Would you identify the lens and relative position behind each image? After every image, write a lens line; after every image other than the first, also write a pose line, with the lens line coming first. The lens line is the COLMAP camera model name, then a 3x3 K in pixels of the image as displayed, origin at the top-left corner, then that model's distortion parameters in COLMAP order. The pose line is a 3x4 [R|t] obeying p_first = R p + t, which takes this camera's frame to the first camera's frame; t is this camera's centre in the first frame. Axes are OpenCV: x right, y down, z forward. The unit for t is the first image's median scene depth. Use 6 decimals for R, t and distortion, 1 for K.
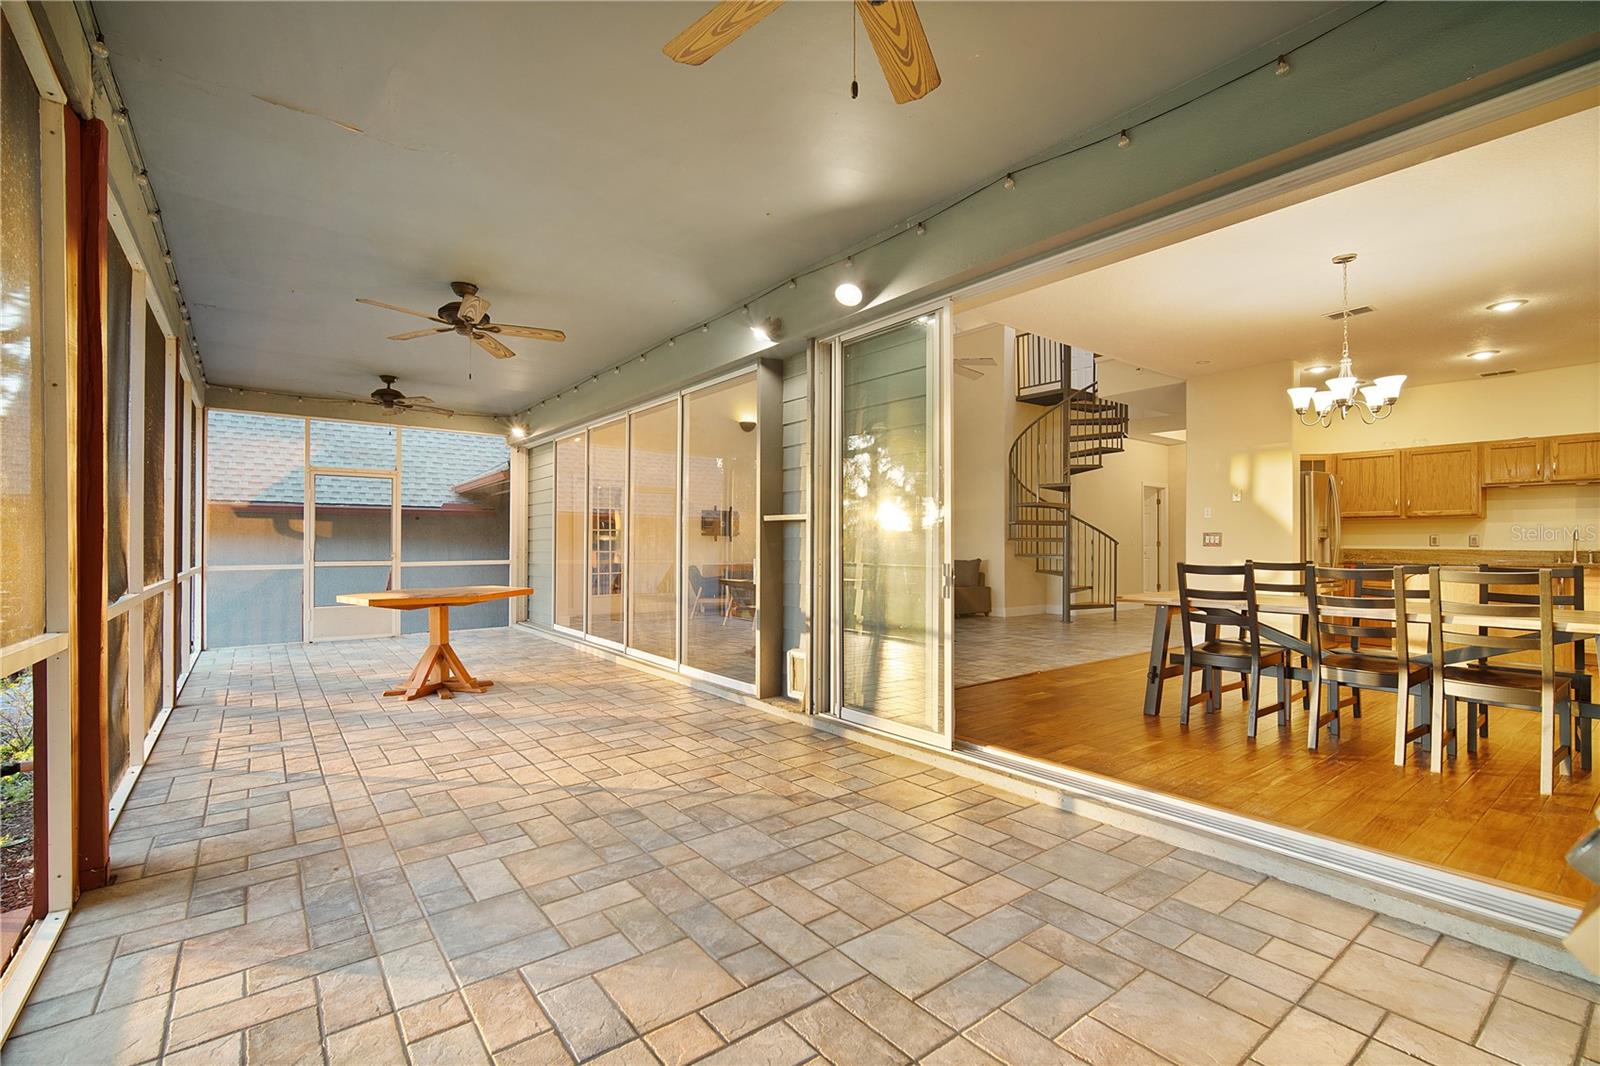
lens RADIAL K [[706.0, 0, 795.6], [0, 706.0, 541.9], [0, 0, 1]] dist [-0.012690, 0.003322]
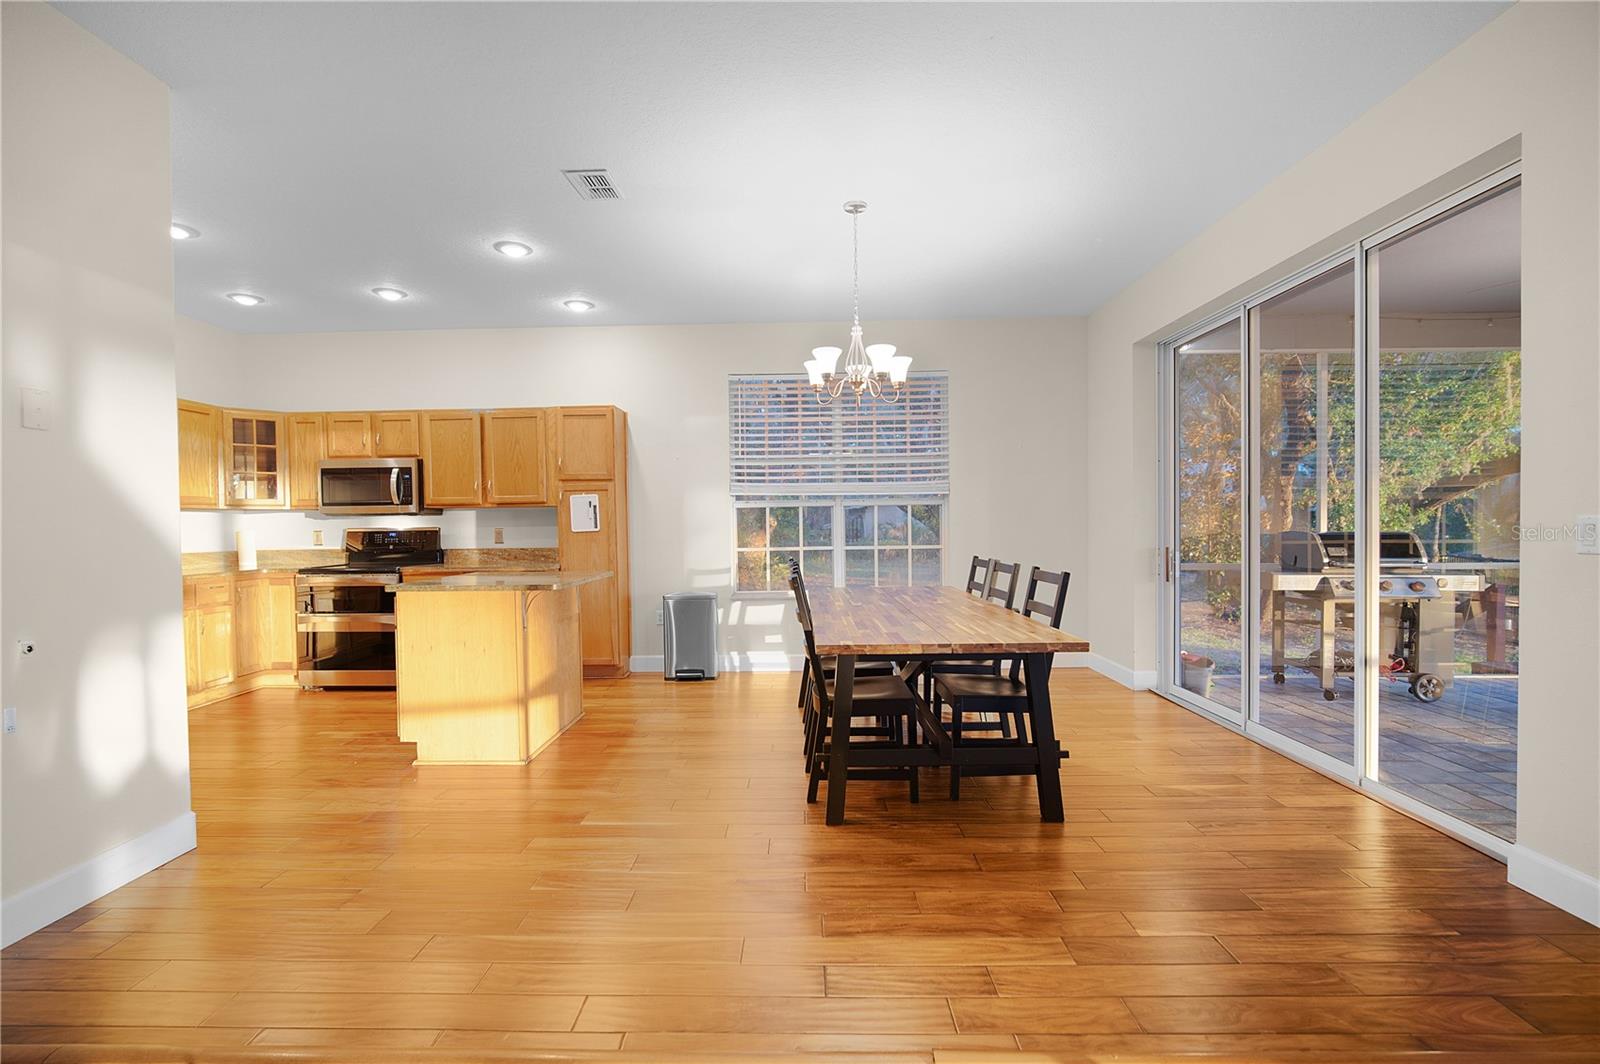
lens RADIAL K [[702.6, 0, 785.7], [0, 702.6, 547.6], [0, 0, 1]] dist [-0.007074, 0.000414]
pose [[-0.775321, -0.015739, 0.631372, 0.134337], [0.008300, 0.999349, 0.035105, -0.011035], [-0.631513, 0.032458, -0.774685, 0.742995]]
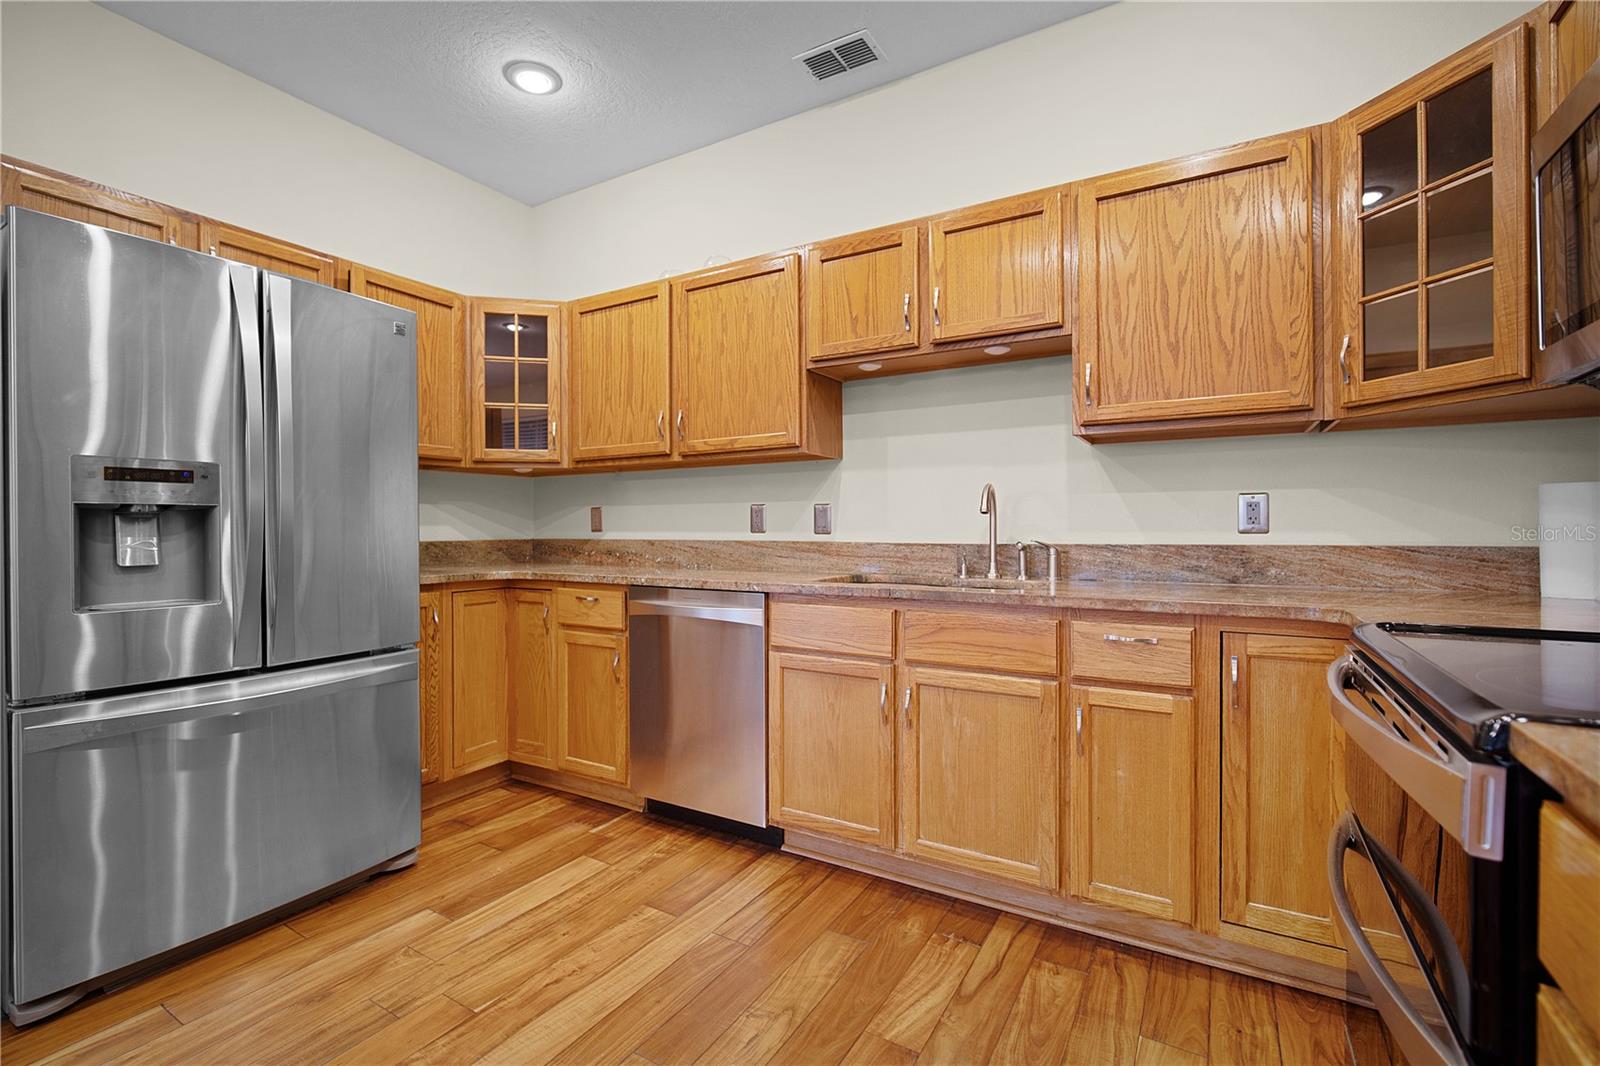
lens RADIAL K [[713.3, 0, 787.6], [0, 713.3, 525.1], [0, 0, 1]] dist [-0.008724, 0.000556]
pose [[0.931116, -0.004194, 0.364699, 0.606172], [0.004801, 0.999988, -0.000756, 0.001882], [-0.364692, 0.002454, 0.931125, 0.477941]]
